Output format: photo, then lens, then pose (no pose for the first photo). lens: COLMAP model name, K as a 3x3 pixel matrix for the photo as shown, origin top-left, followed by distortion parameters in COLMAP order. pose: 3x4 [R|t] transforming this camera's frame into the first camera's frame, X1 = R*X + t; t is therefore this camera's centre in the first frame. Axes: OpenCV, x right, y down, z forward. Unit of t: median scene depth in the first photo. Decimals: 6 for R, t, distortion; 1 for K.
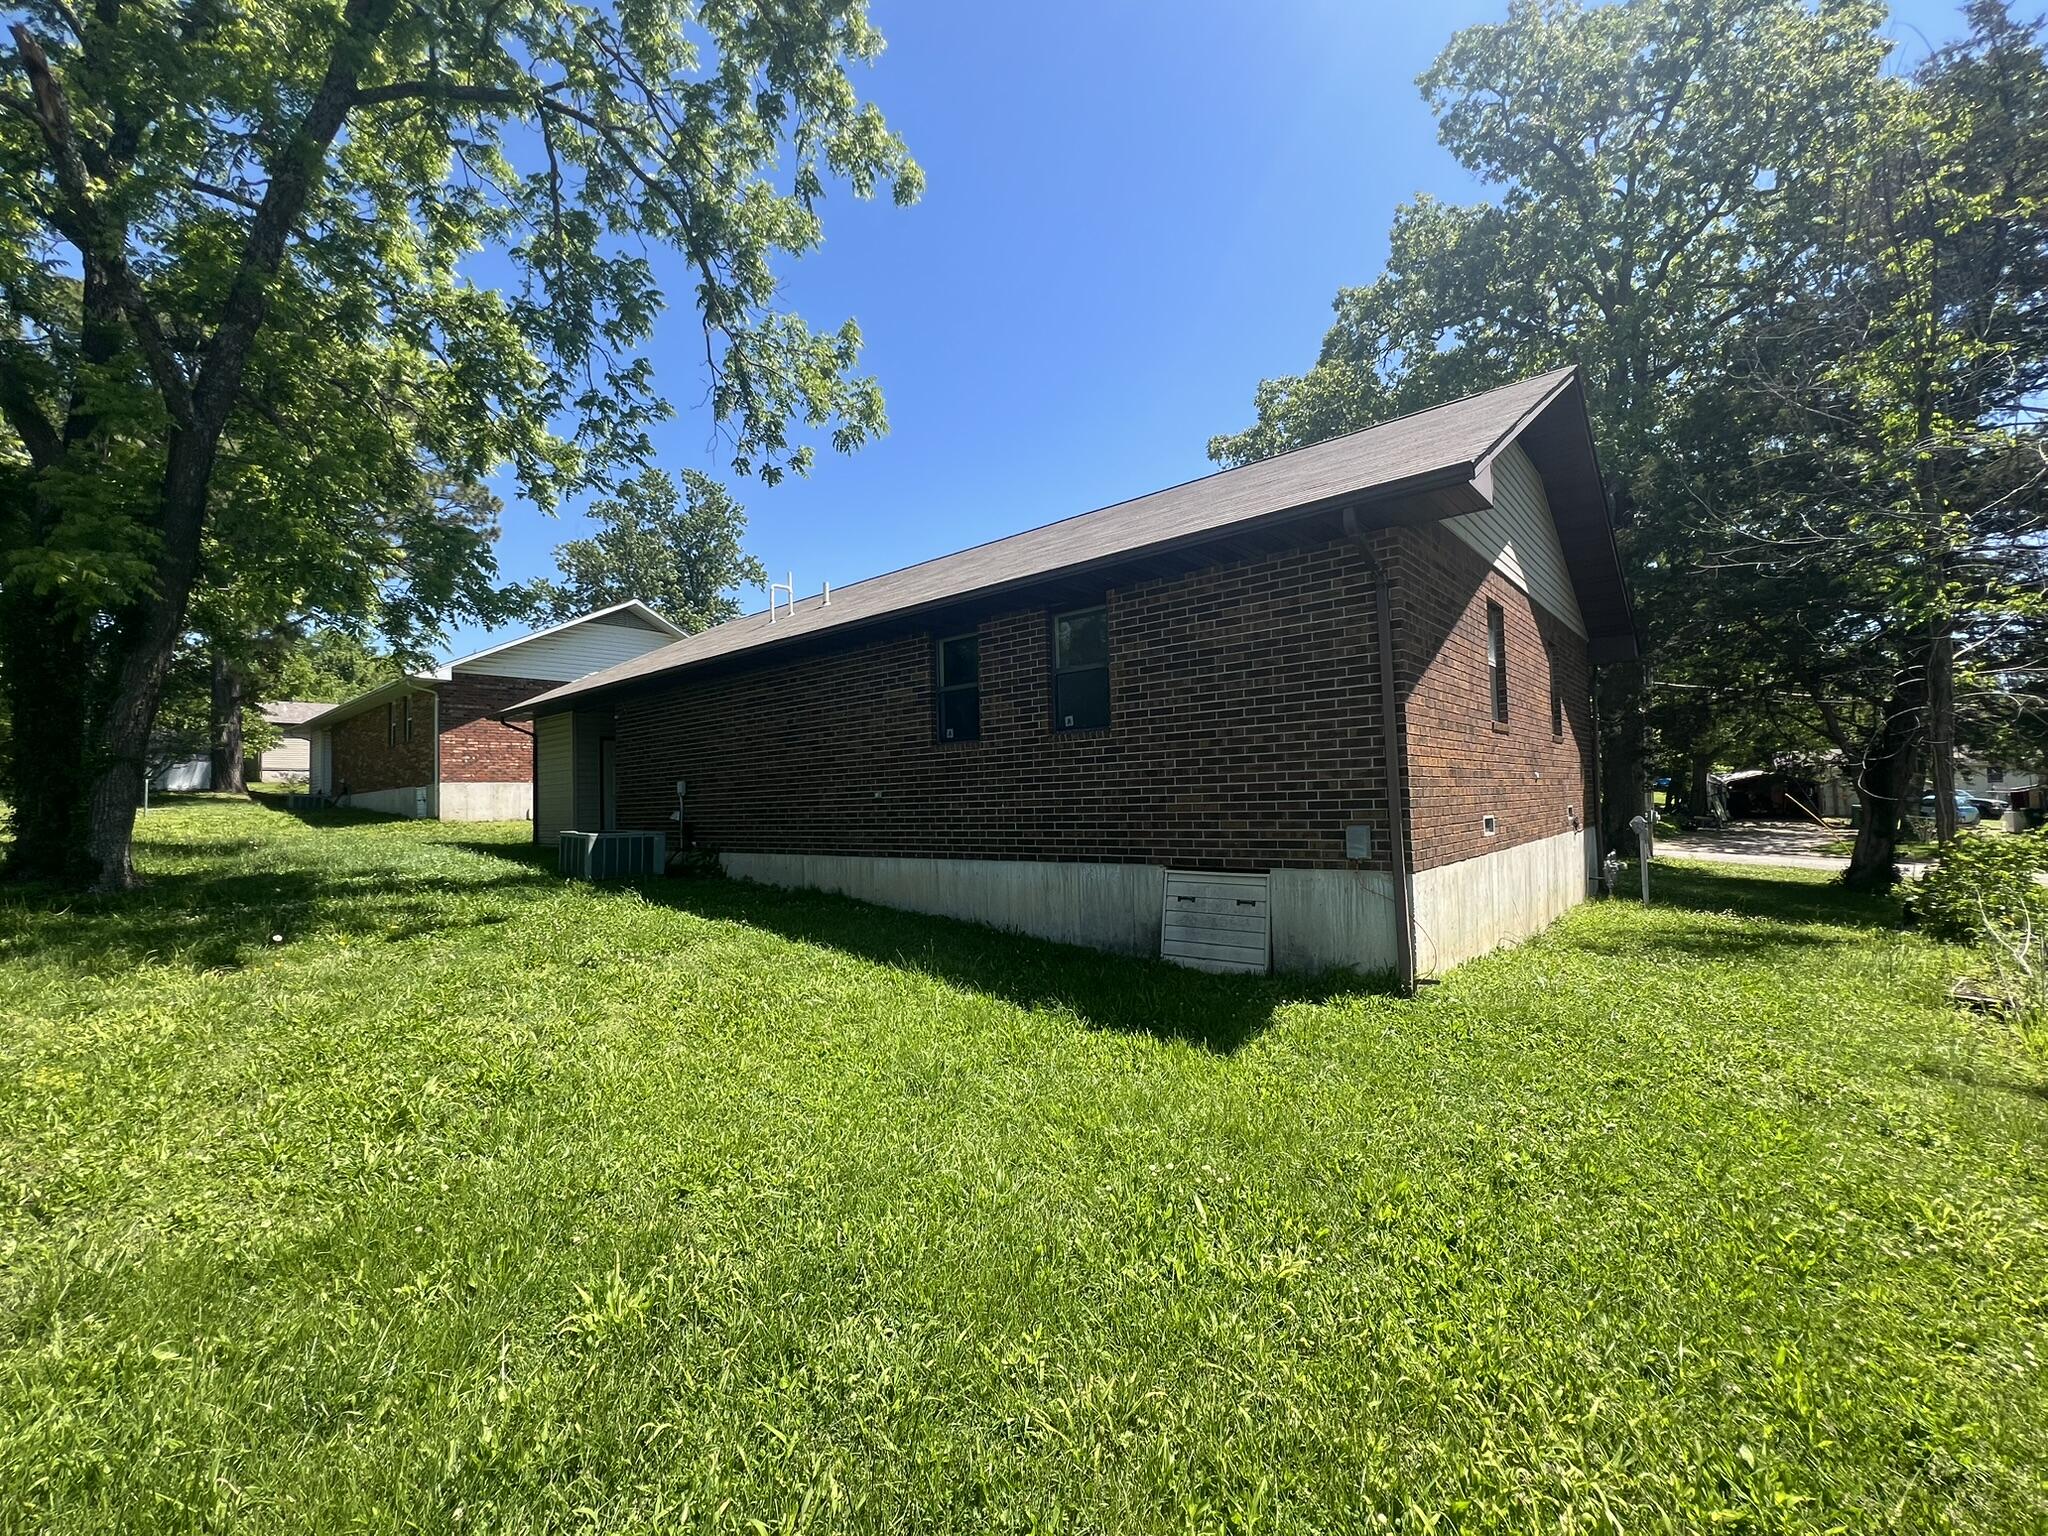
lens RADIAL K [[823.8, 0, 1018.2], [0, 823.8, 767.9], [0, 0, 1]] dist [-0.002605, -0.000160]
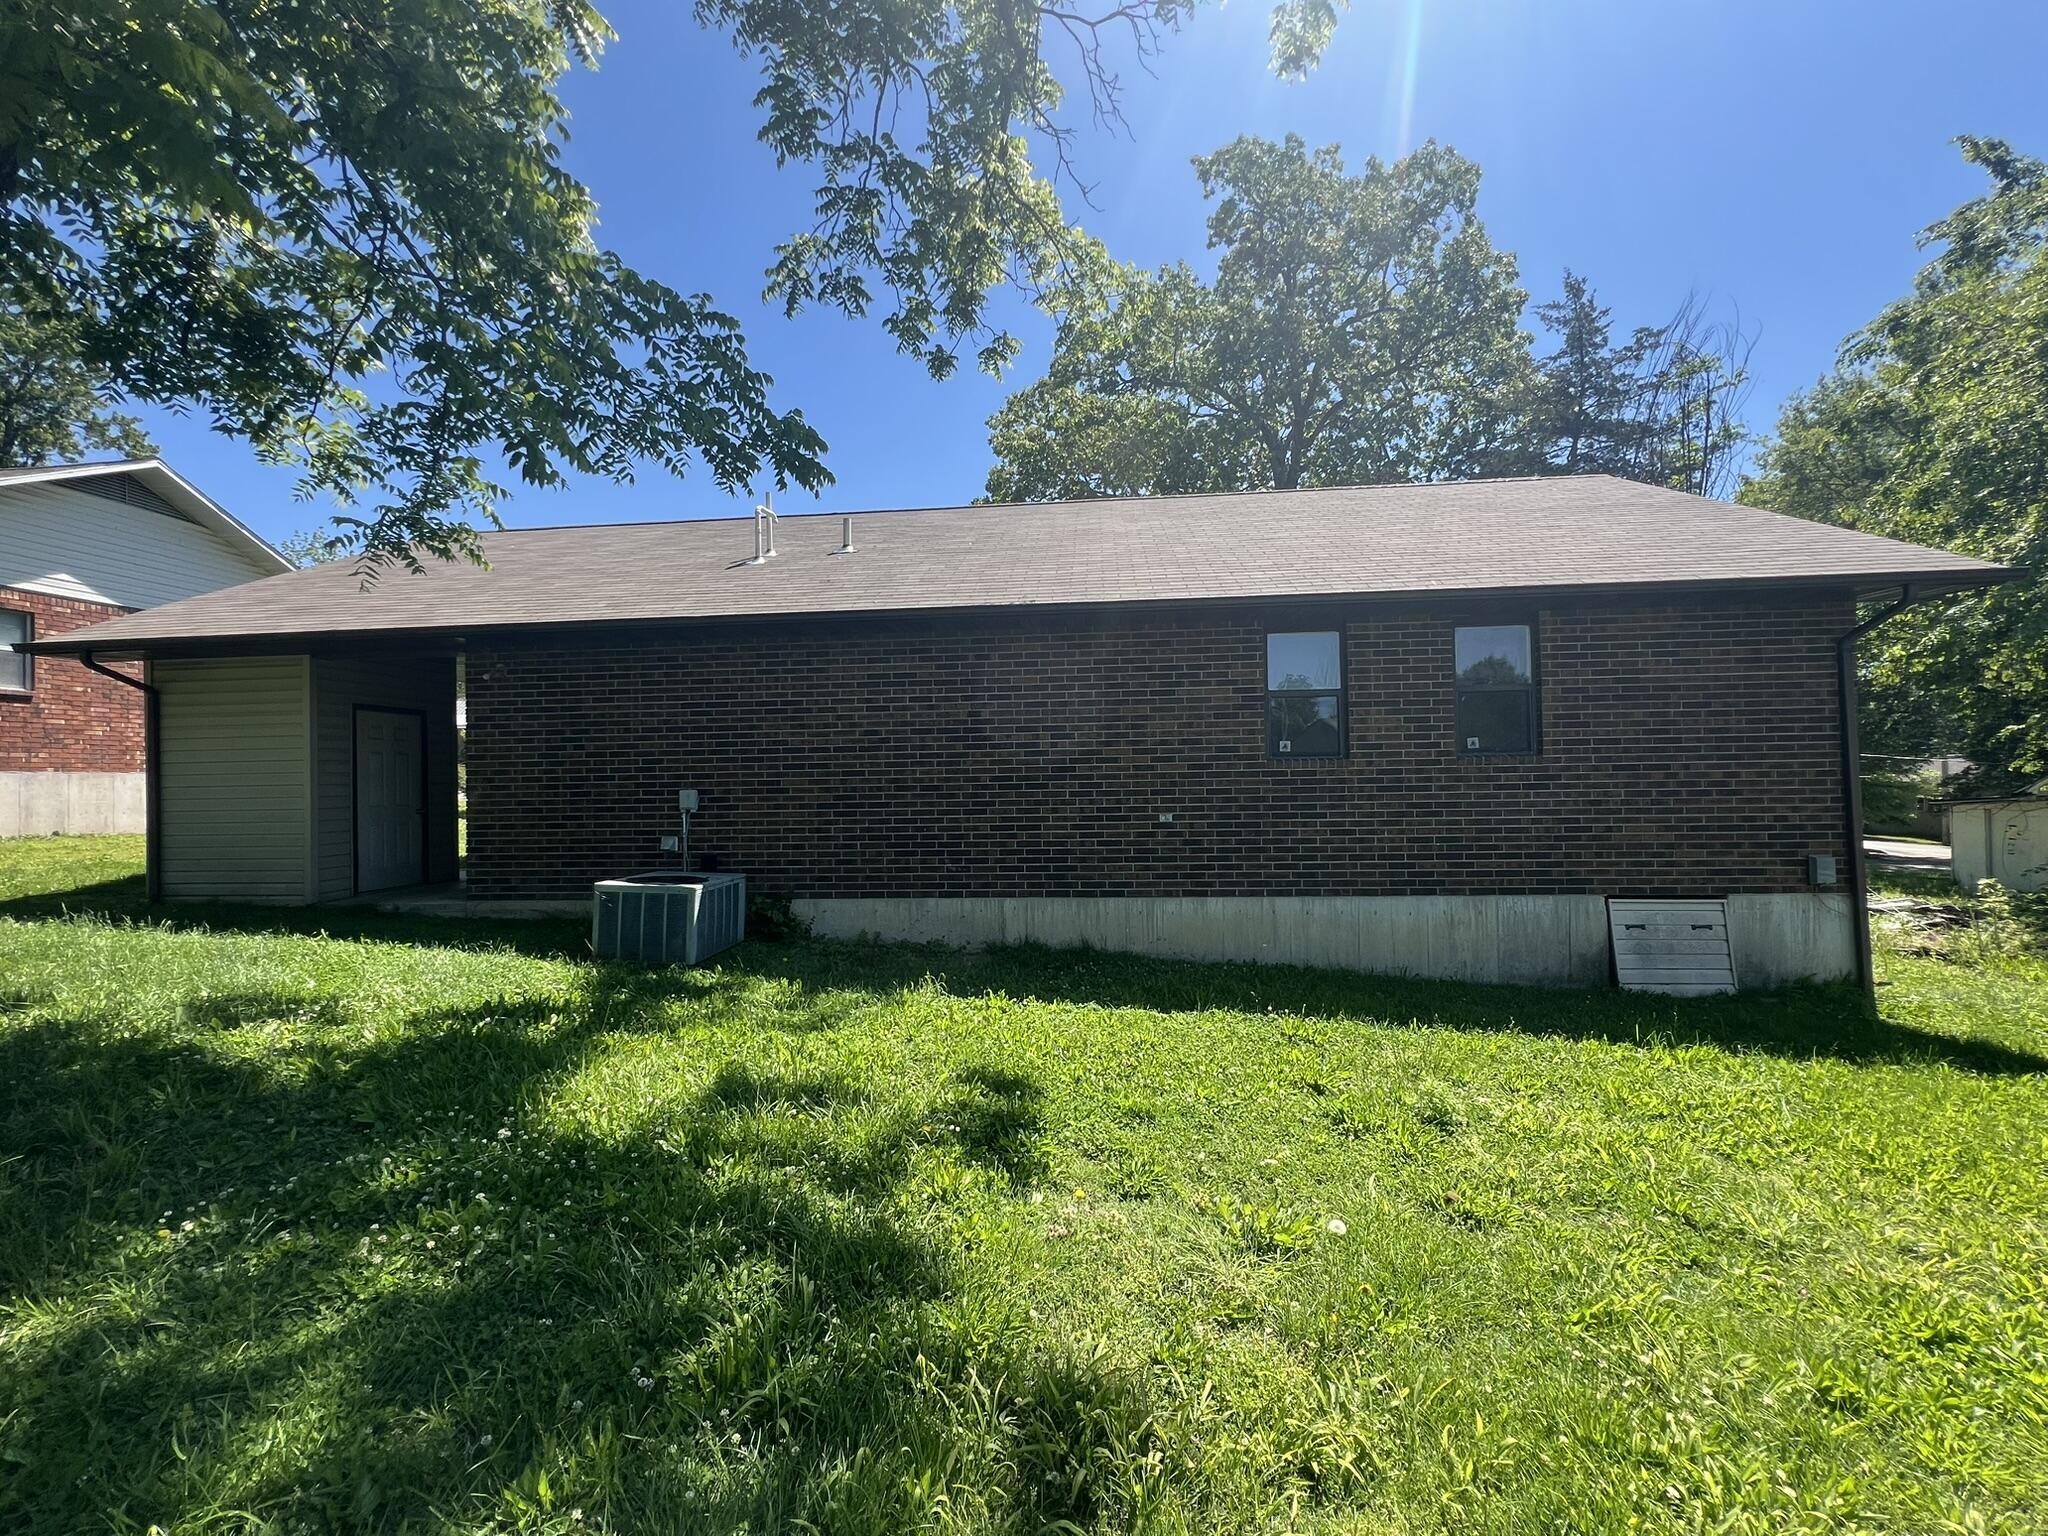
lens RADIAL K [[823.8, 0, 1019.4], [0, 823.8, 768.1], [0, 0, 1]] dist [-0.002605, -0.000160]
pose [[0.824355, 0.023822, 0.565572, -0.907477], [-0.030111, 0.999545, 0.001788, -0.015088], [-0.565272, -0.018504, 0.824697, 0.534509]]
